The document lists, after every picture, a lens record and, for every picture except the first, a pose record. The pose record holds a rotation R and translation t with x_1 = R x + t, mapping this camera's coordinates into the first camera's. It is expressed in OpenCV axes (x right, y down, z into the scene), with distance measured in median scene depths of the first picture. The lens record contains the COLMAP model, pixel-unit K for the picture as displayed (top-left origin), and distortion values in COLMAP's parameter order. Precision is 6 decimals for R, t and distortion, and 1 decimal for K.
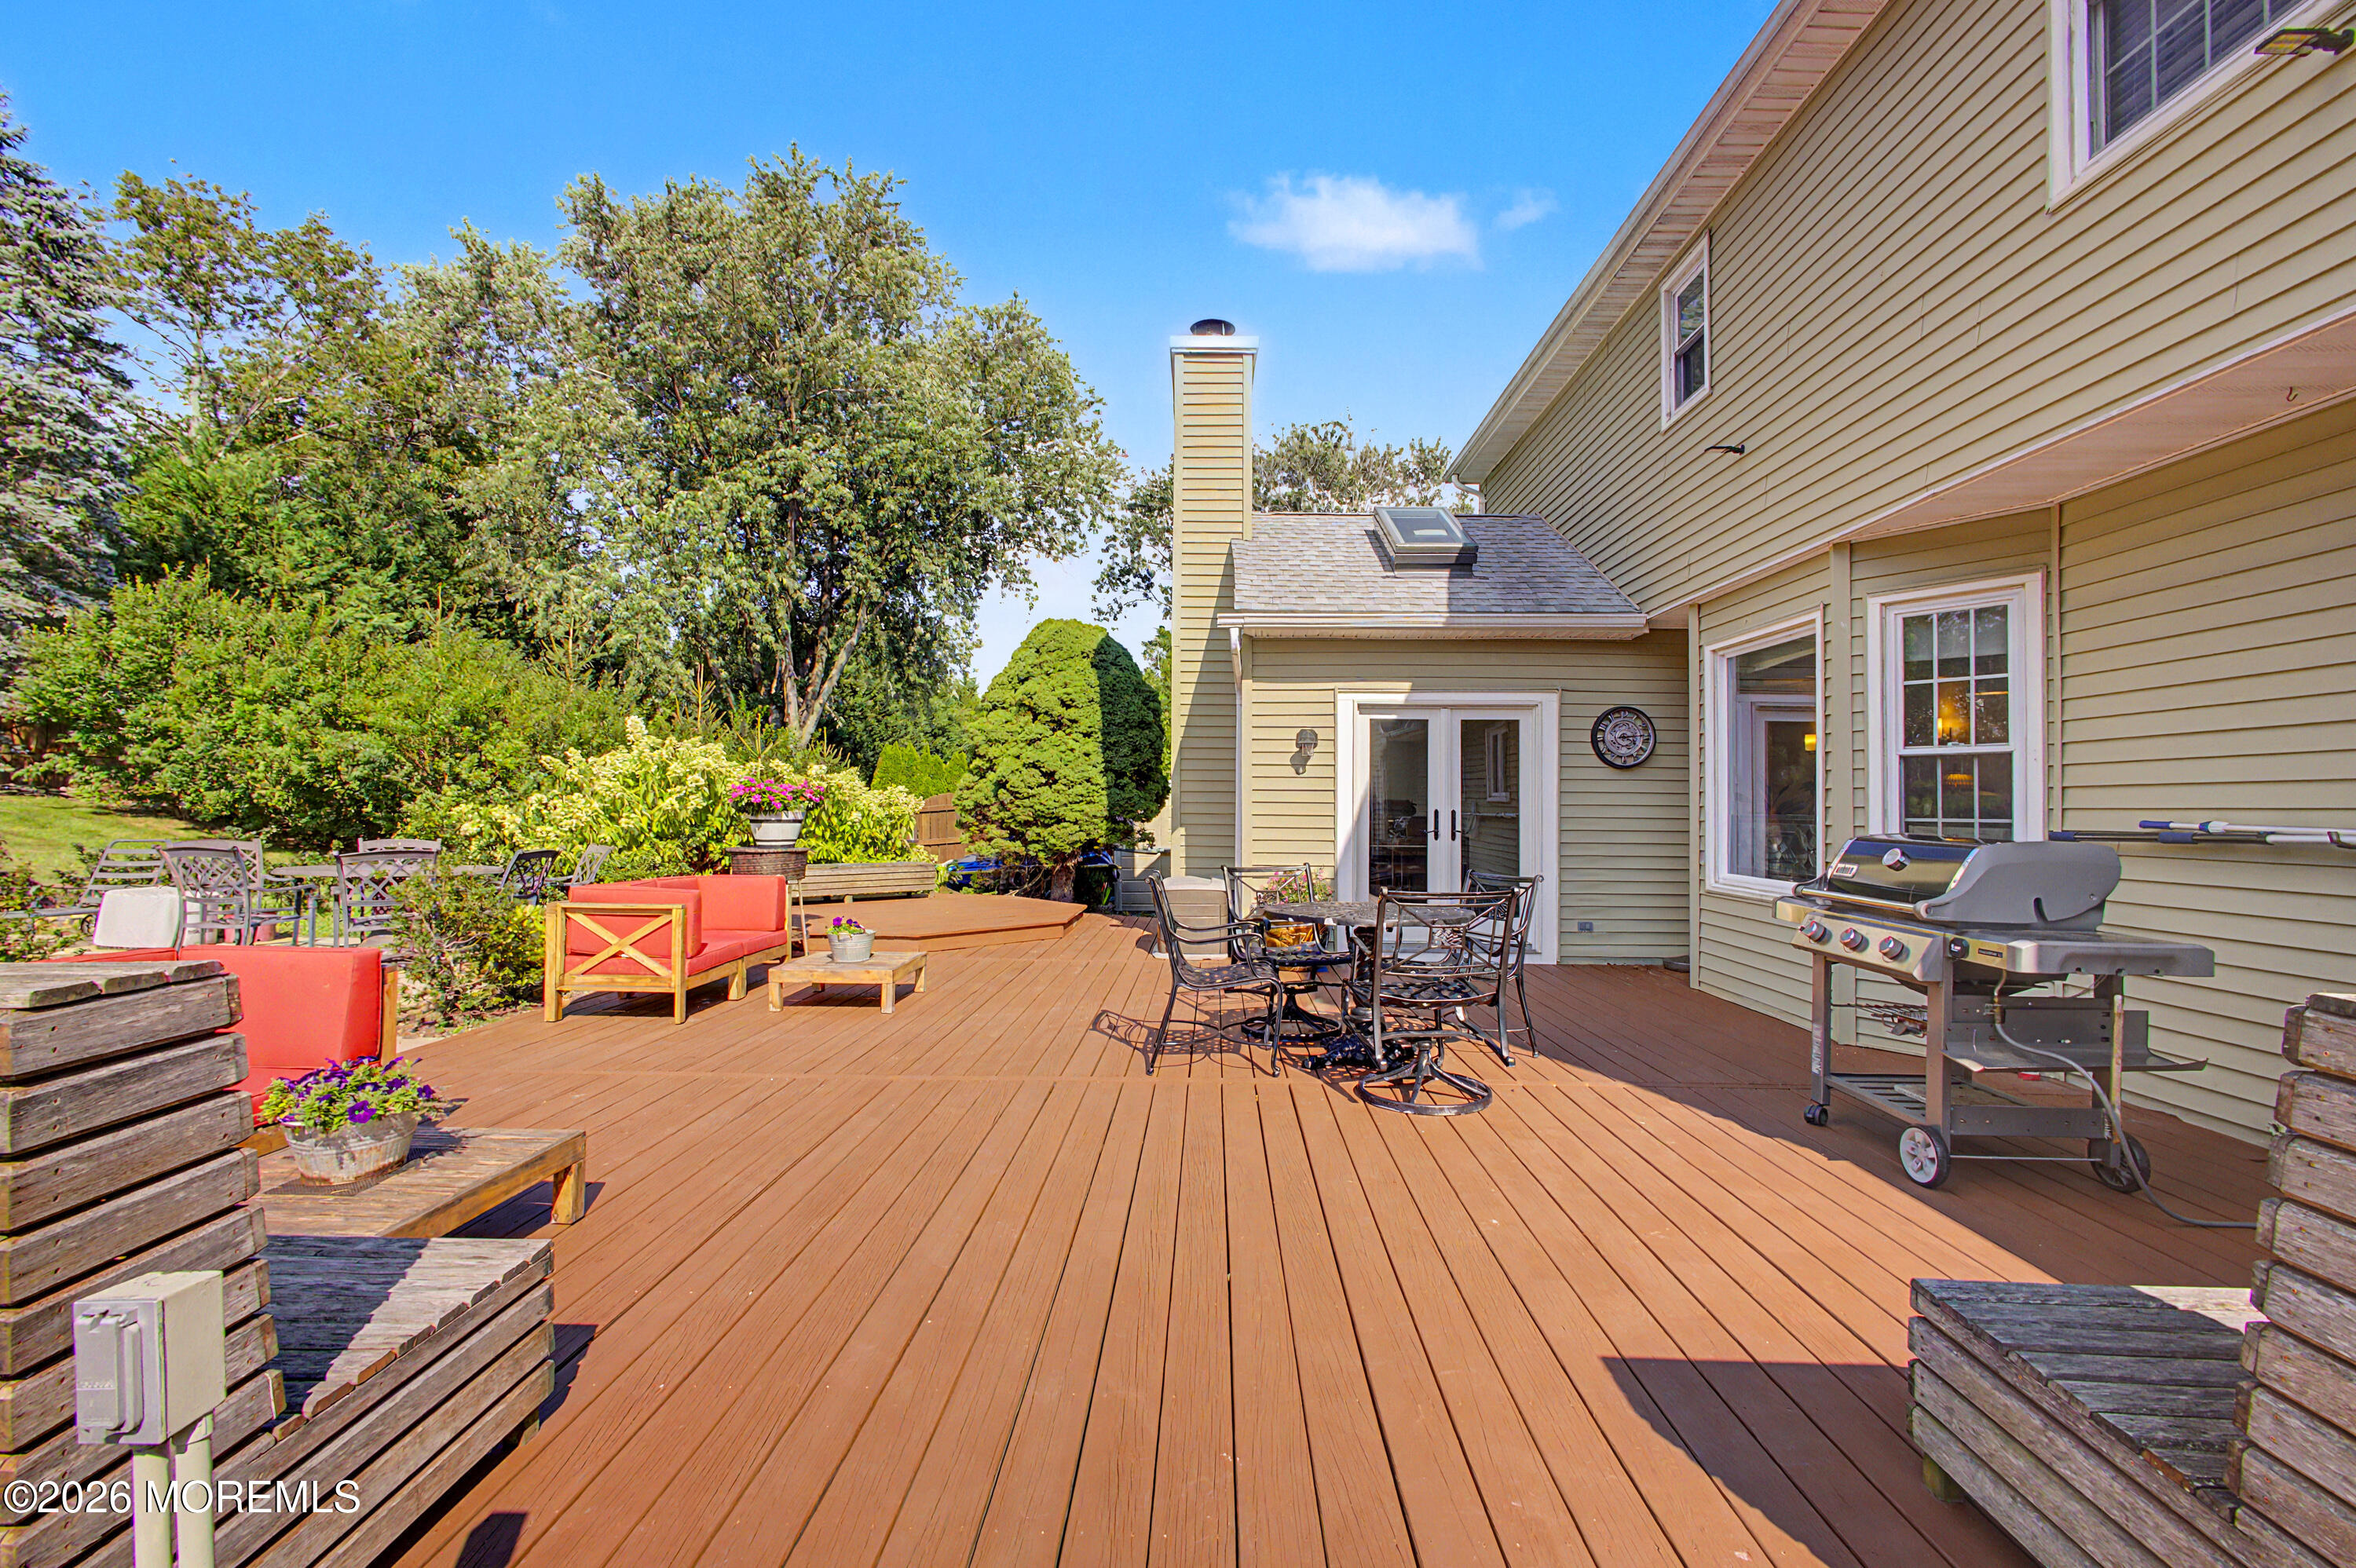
lens RADIAL K [[1012.2, 0, 1180.4], [0, 1012.2, 798.7], [0, 0, 1]] dist [-0.009299, 0.001117]
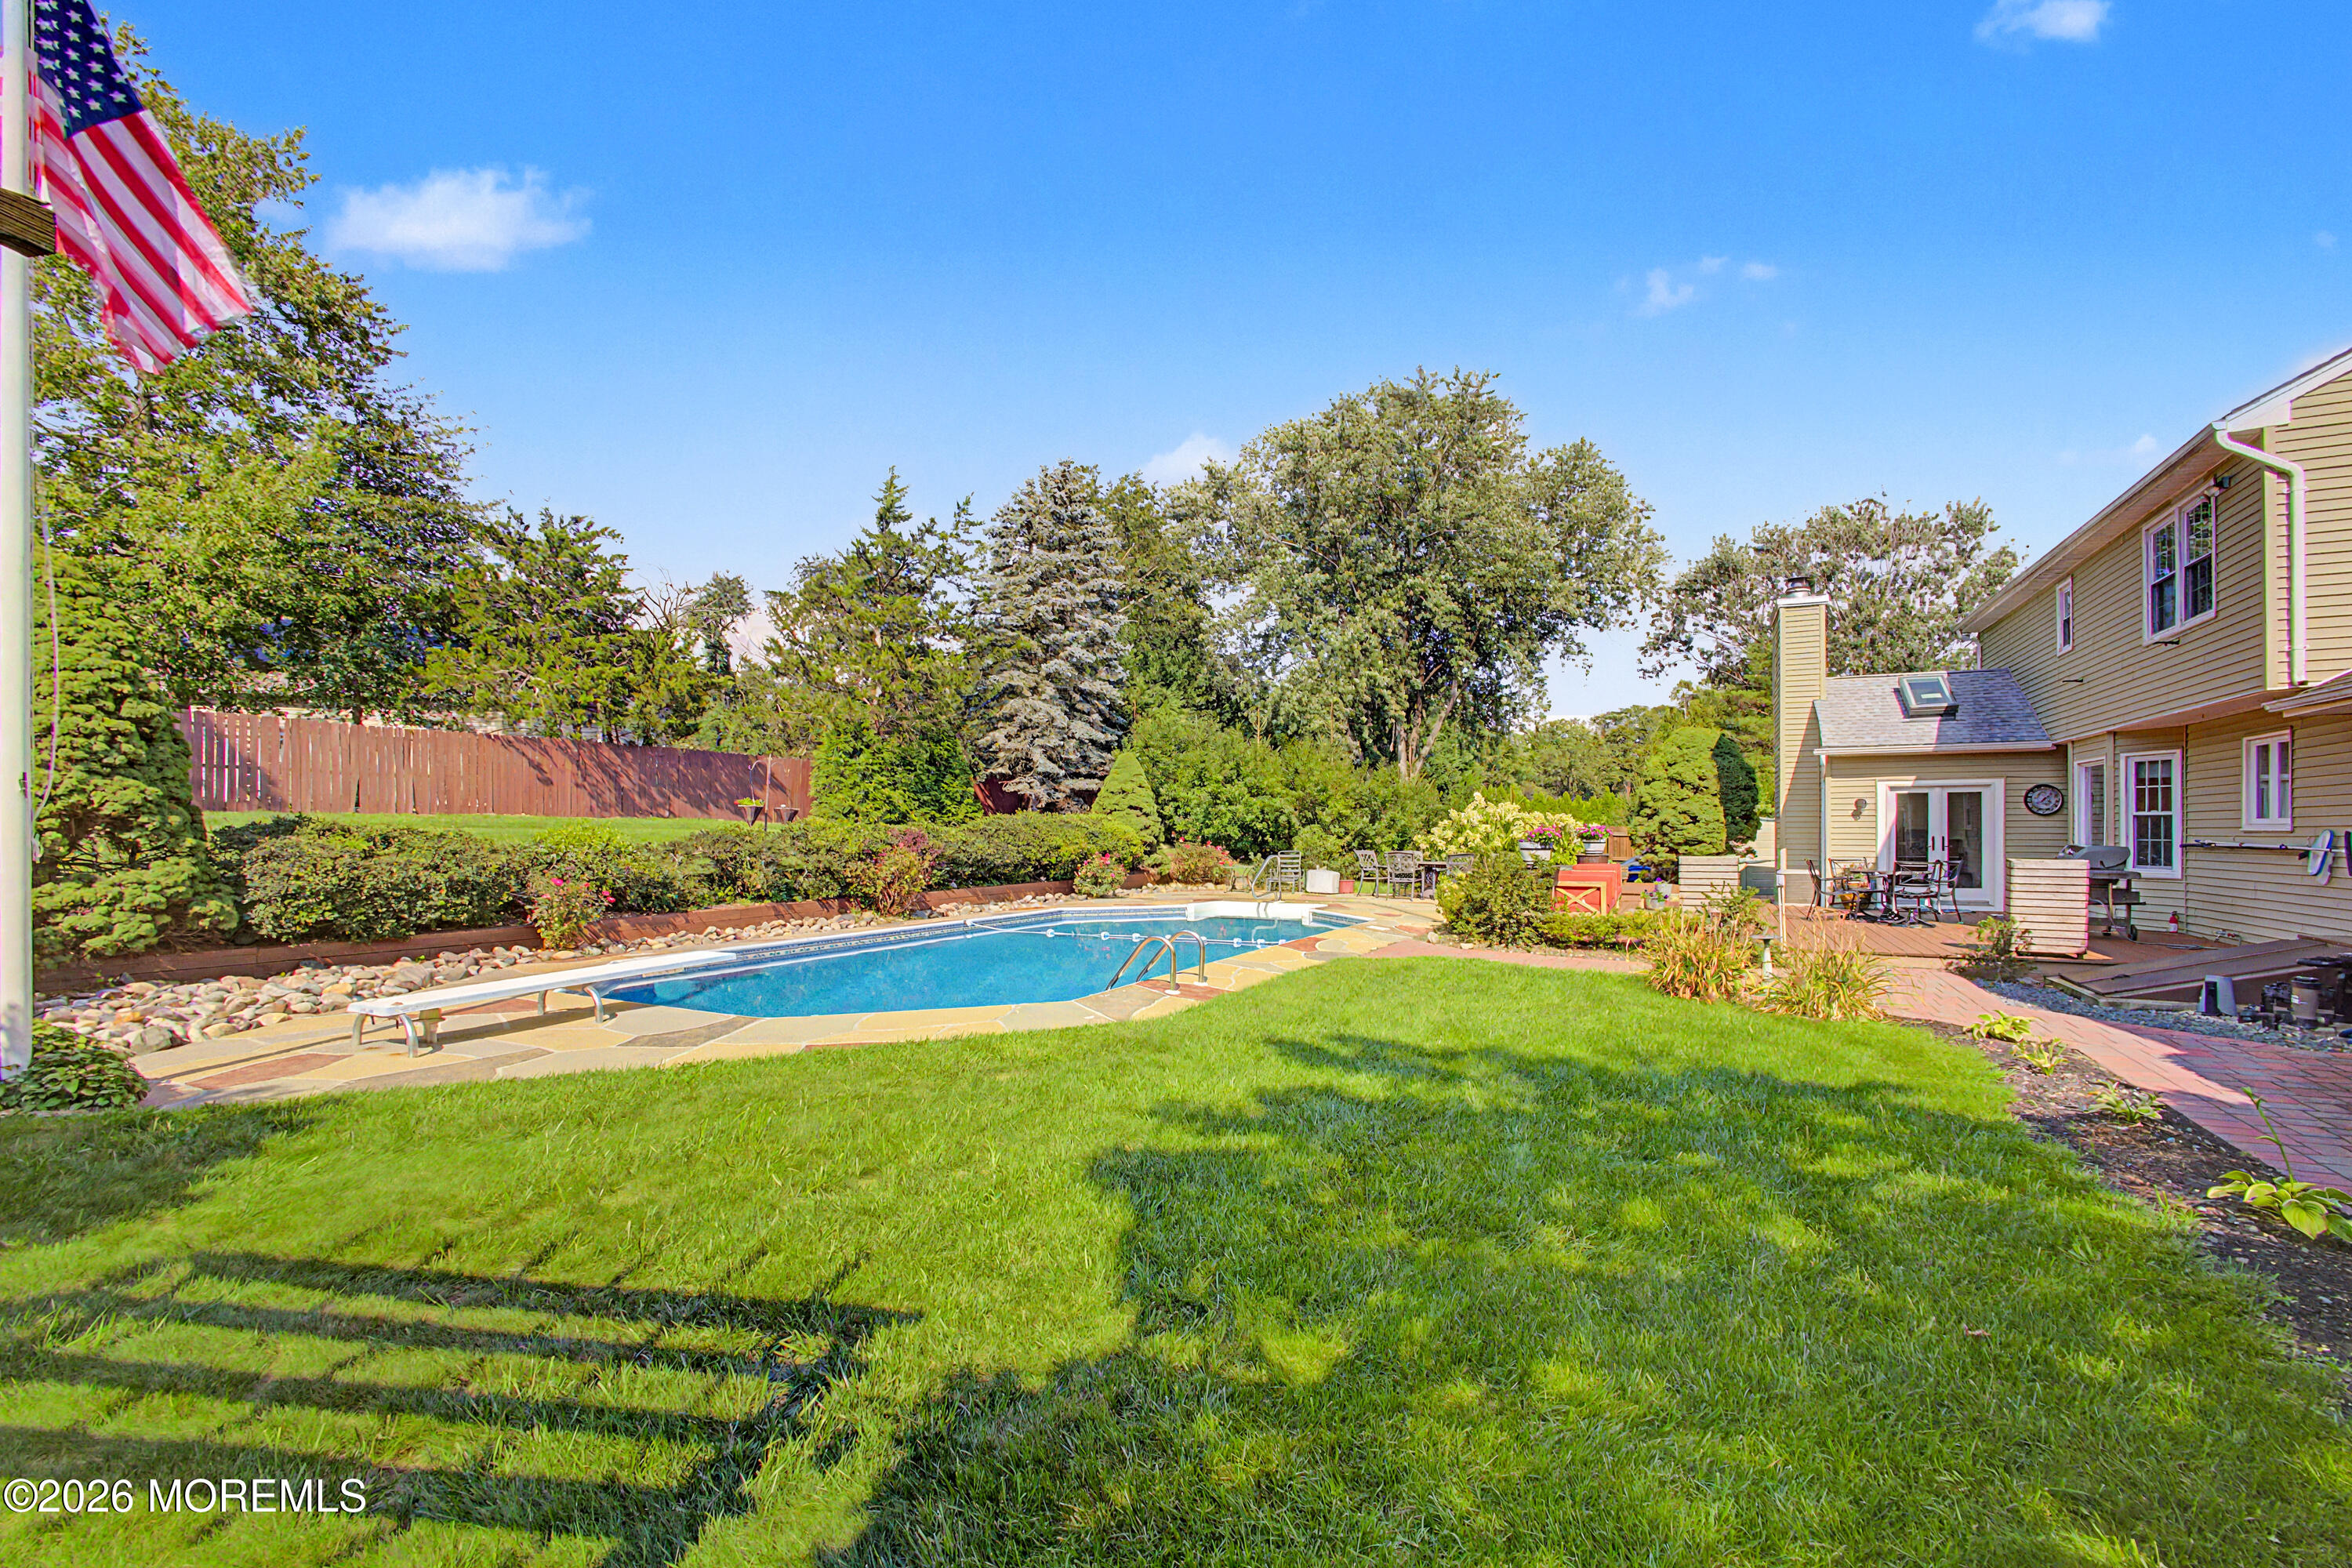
lens RADIAL K [[1075.1, 0, 1198.8], [0, 1075.1, 840.6], [0, 0, 1]] dist [0.000021, 0.000372]
pose [[0.920366, -0.004134, -0.391036, -0.187639], [0.010740, 0.999834, 0.014709, -0.019770], [0.390911, -0.017737, 0.920258, -1.121711]]
